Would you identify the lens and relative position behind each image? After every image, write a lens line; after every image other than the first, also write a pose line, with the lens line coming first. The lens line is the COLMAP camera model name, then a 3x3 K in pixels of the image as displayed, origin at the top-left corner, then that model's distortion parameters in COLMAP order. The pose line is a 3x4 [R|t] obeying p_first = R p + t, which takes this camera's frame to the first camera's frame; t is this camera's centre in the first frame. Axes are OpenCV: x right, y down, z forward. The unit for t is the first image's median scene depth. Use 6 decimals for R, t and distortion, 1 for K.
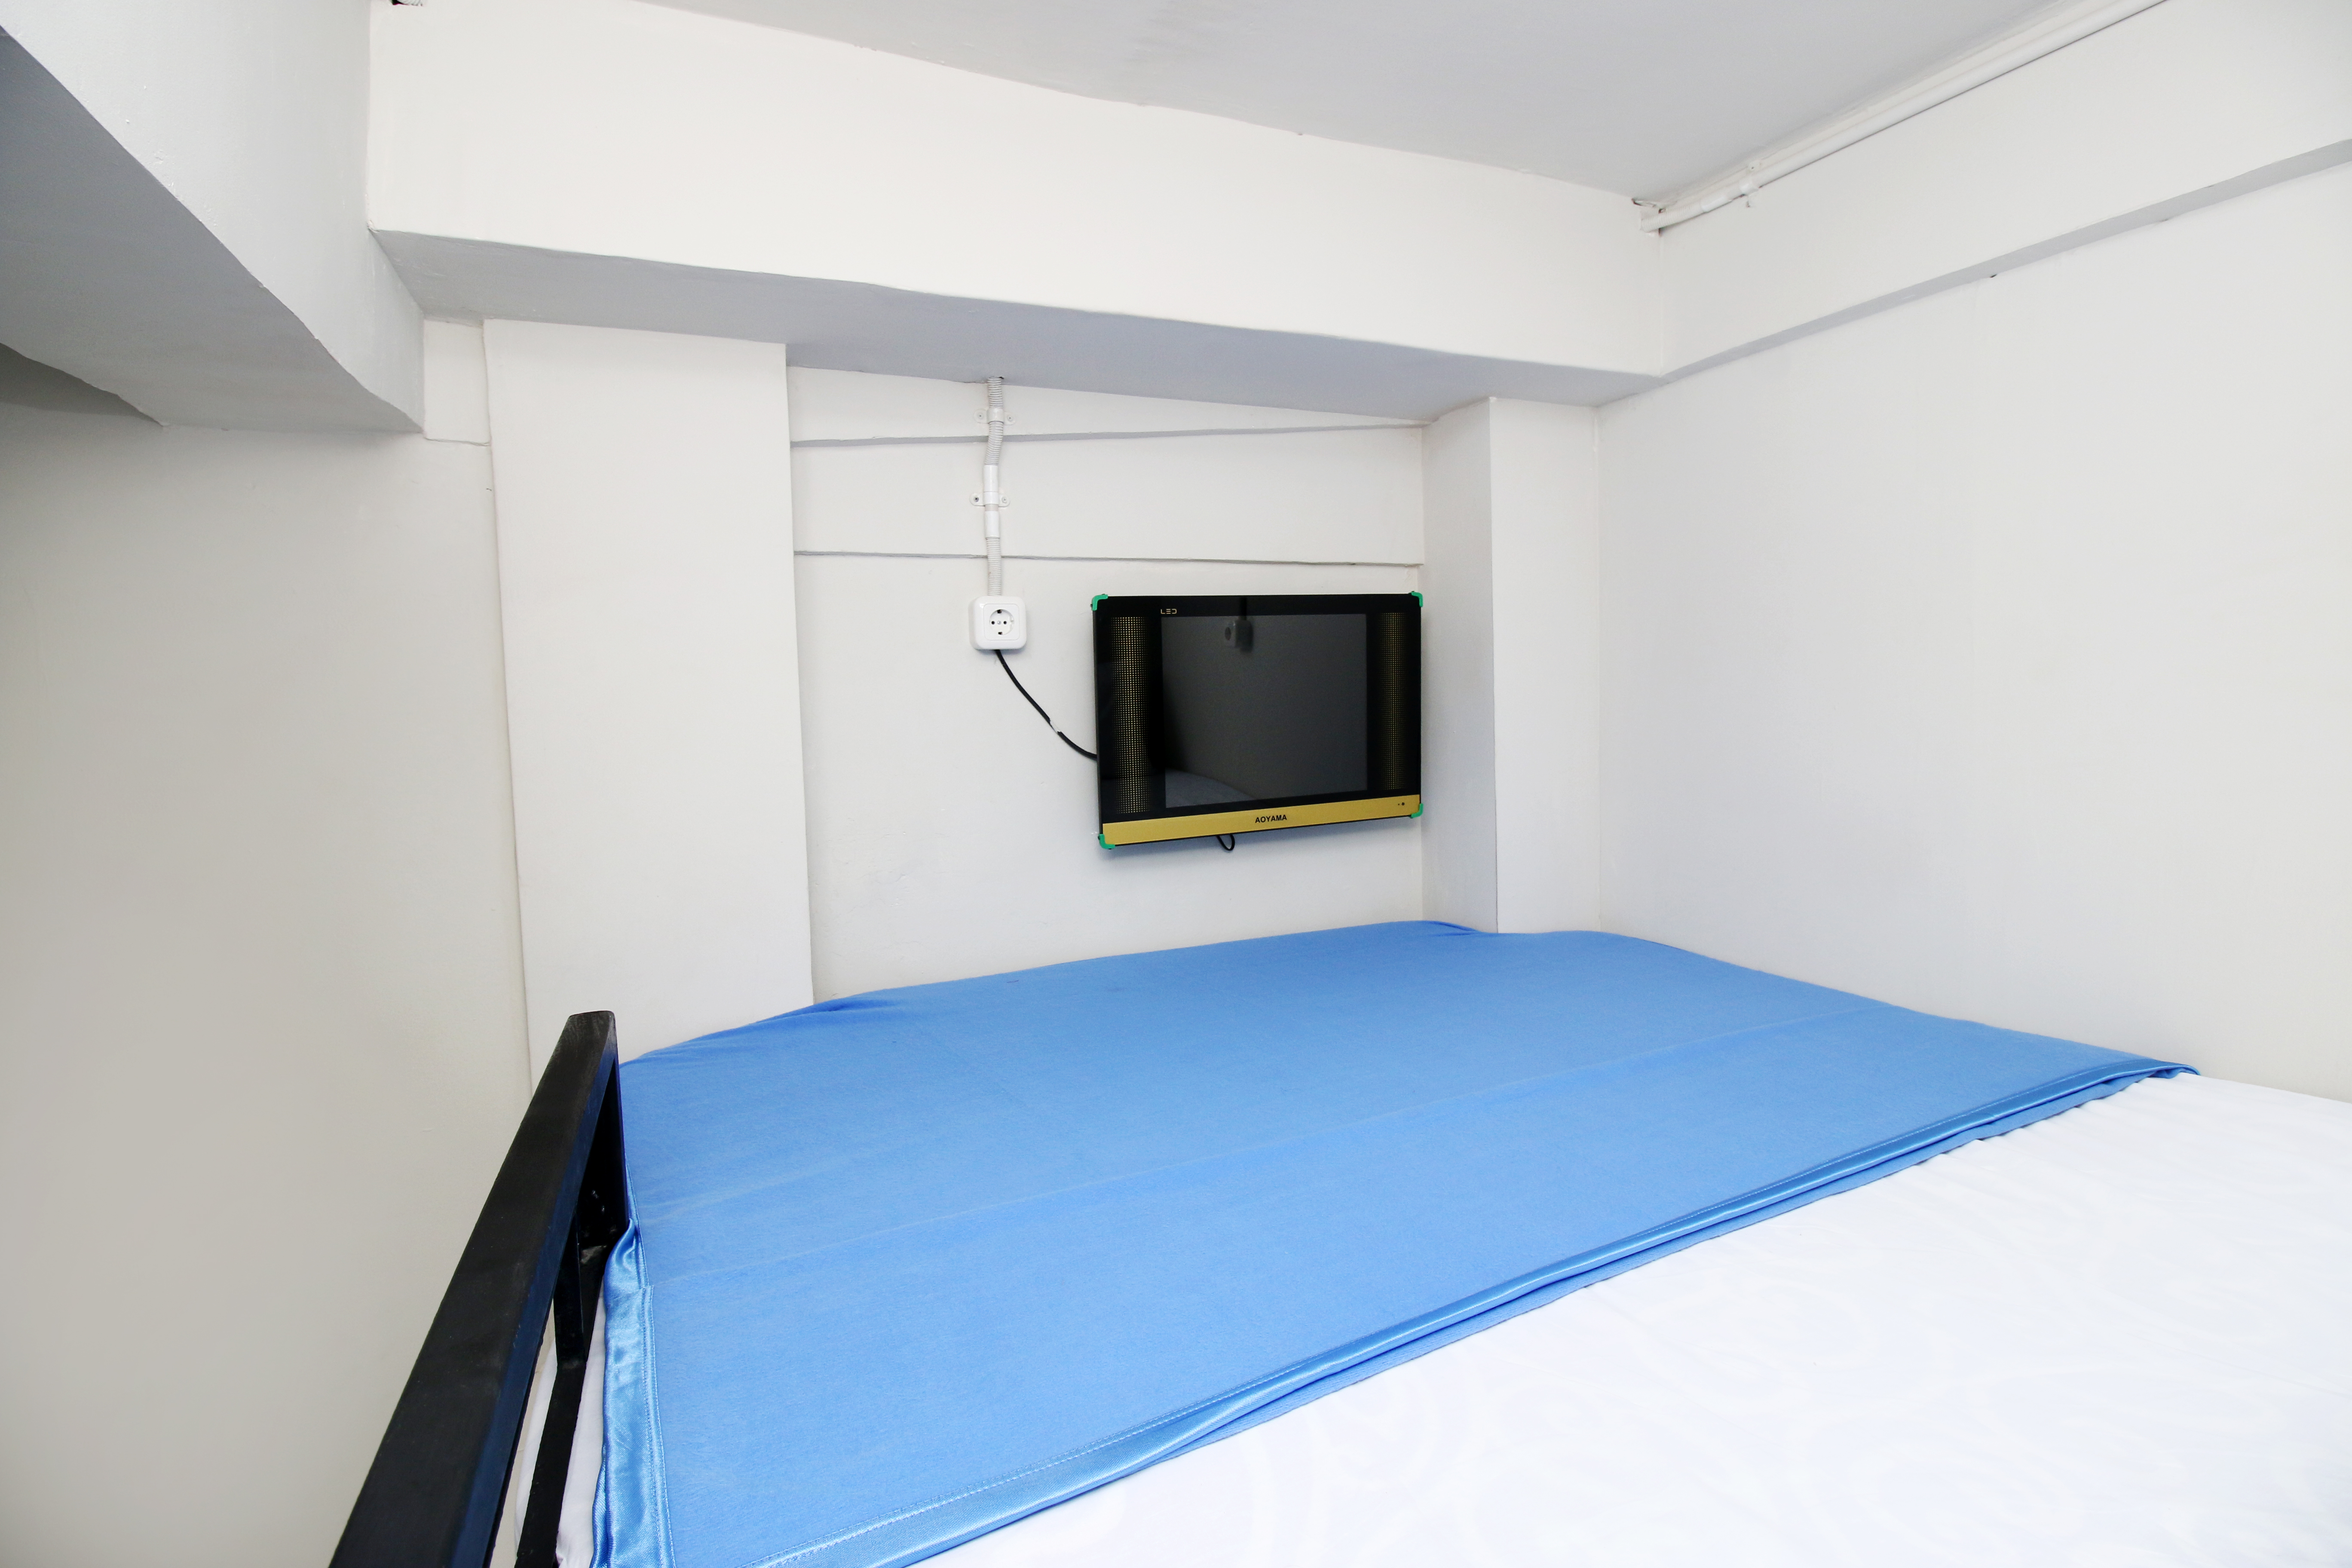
lens RADIAL K [[1079.8, 0, 1172.9], [0, 1079.8, 764.5], [0, 0, 1]] dist [-0.013832, -0.000766]
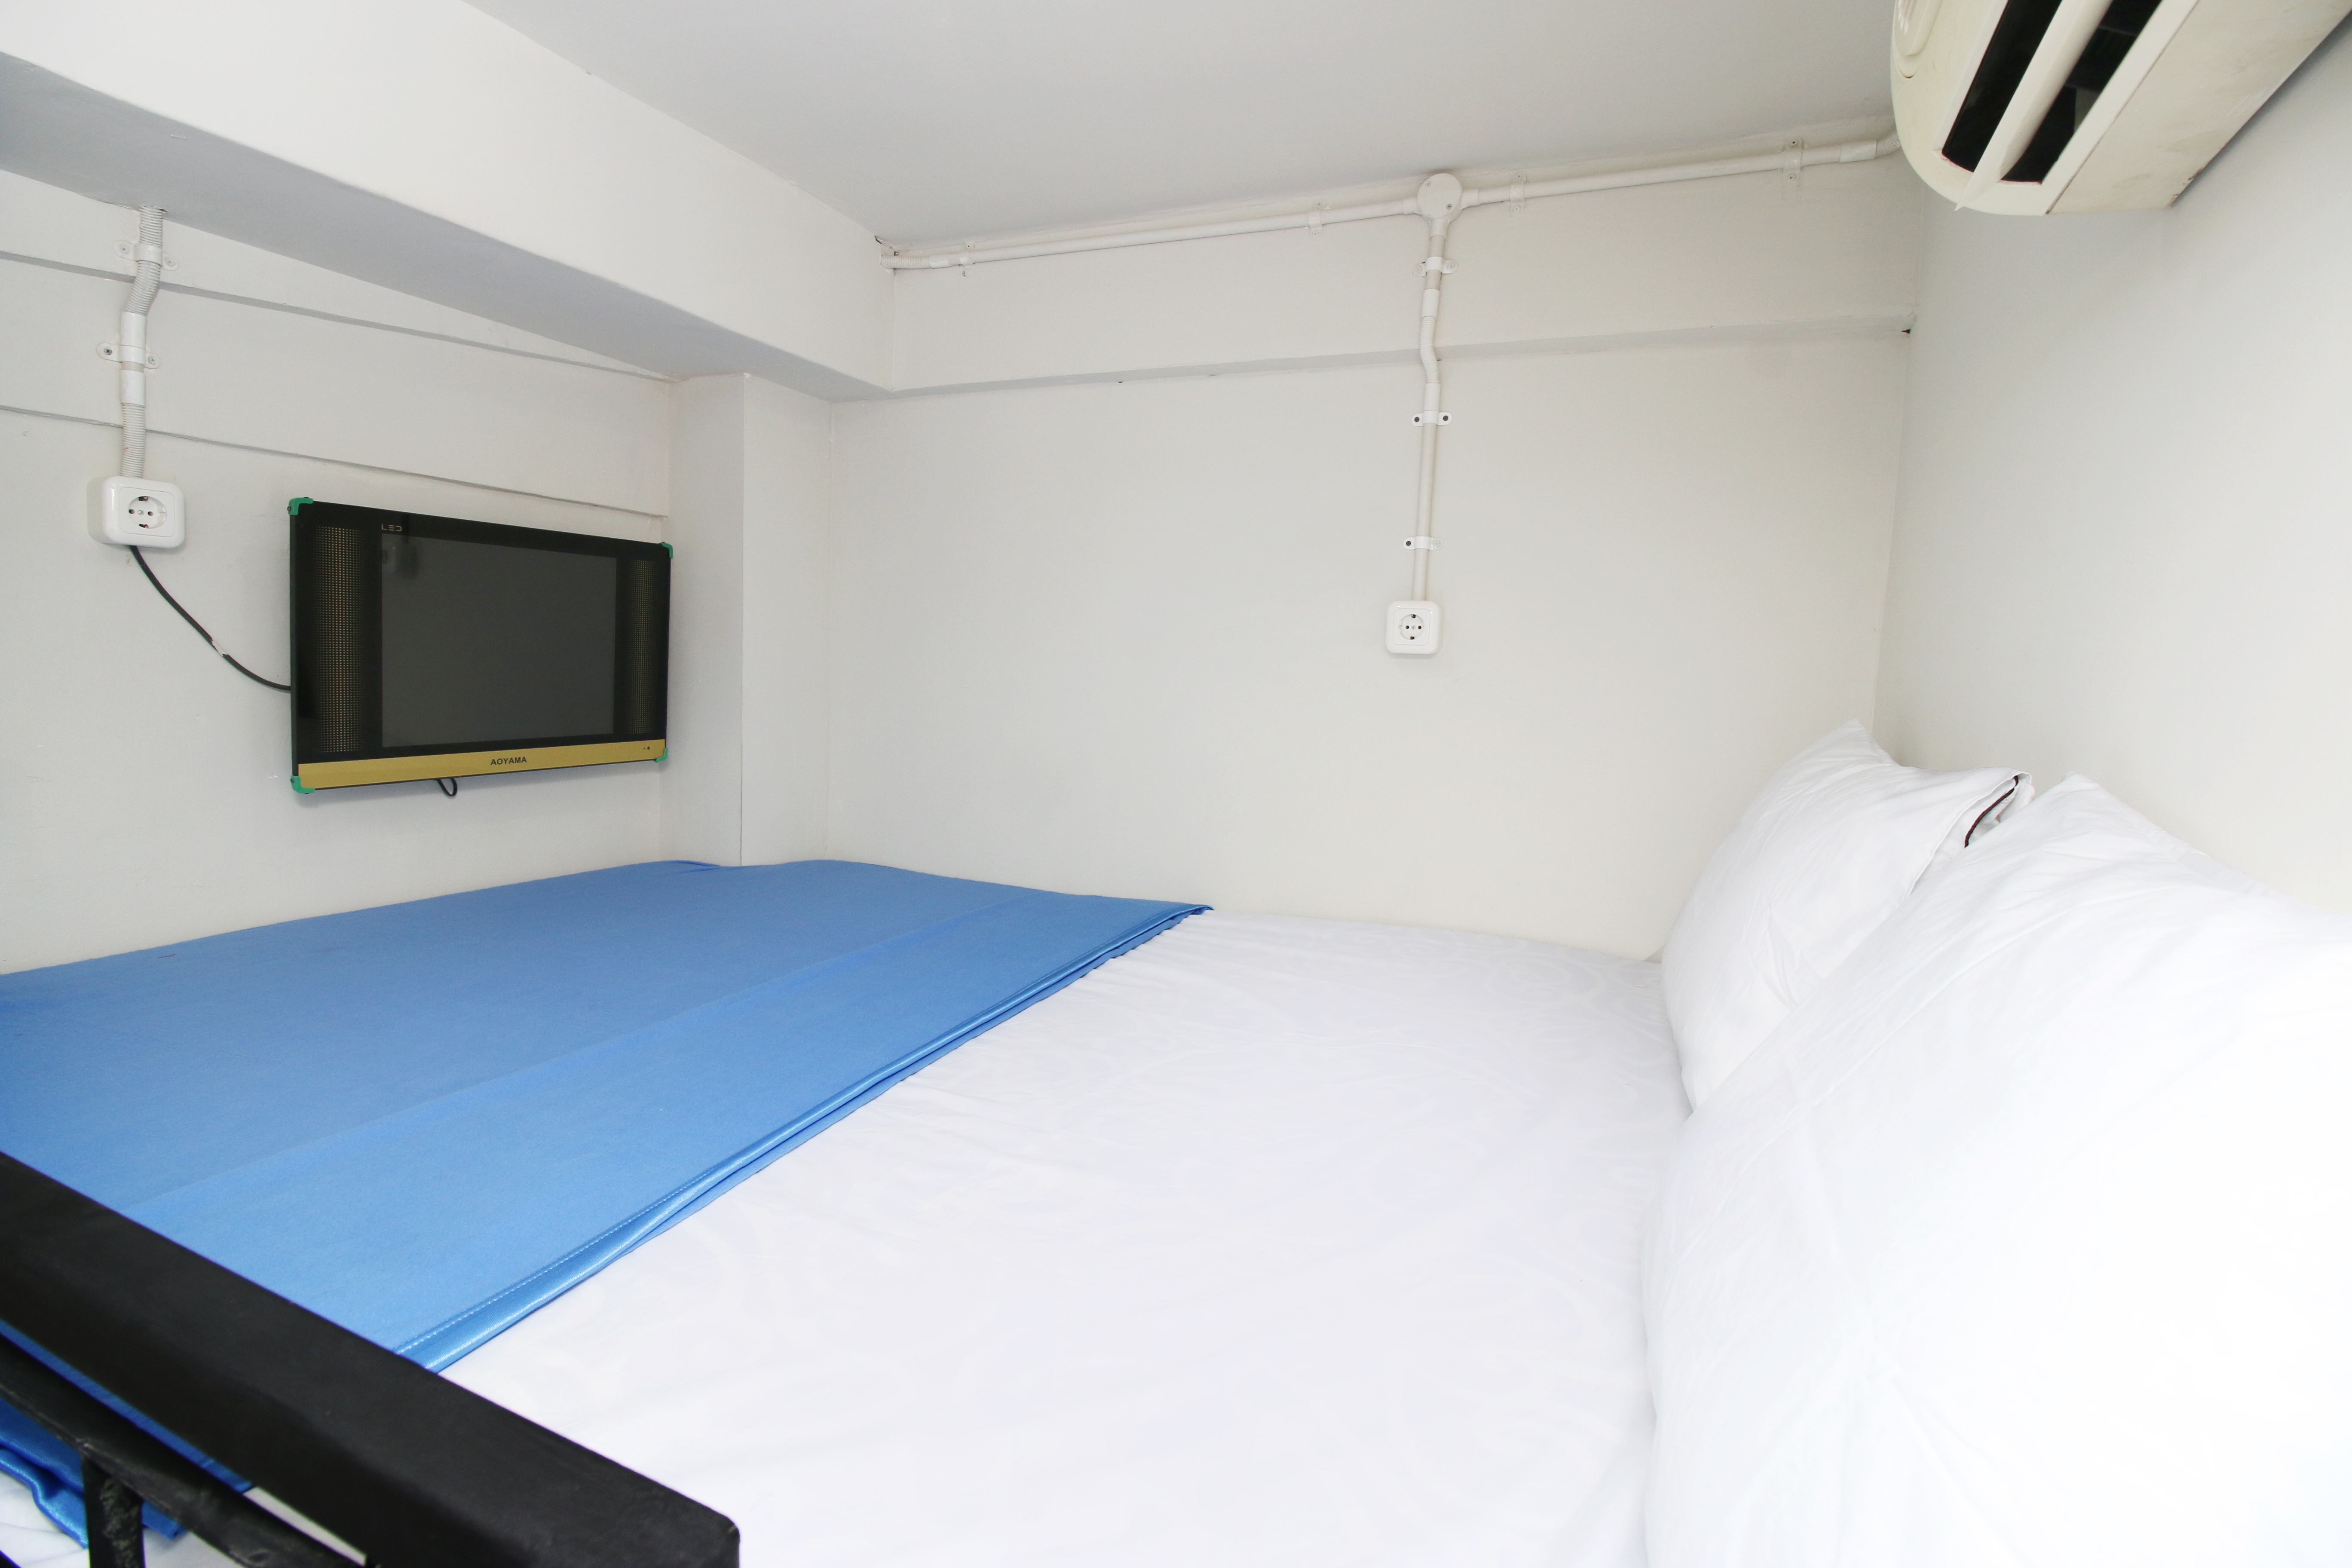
lens RADIAL K [[1079.8, 0, 1172.9], [0, 1079.8, 764.5], [0, 0, 1]] dist [-0.013832, -0.000766]
pose [[0.729410, 0.002502, 0.684072, -0.138444], [-0.025618, 0.999392, 0.023660, 0.016788], [-0.683597, -0.034782, 0.729030, -0.103712]]
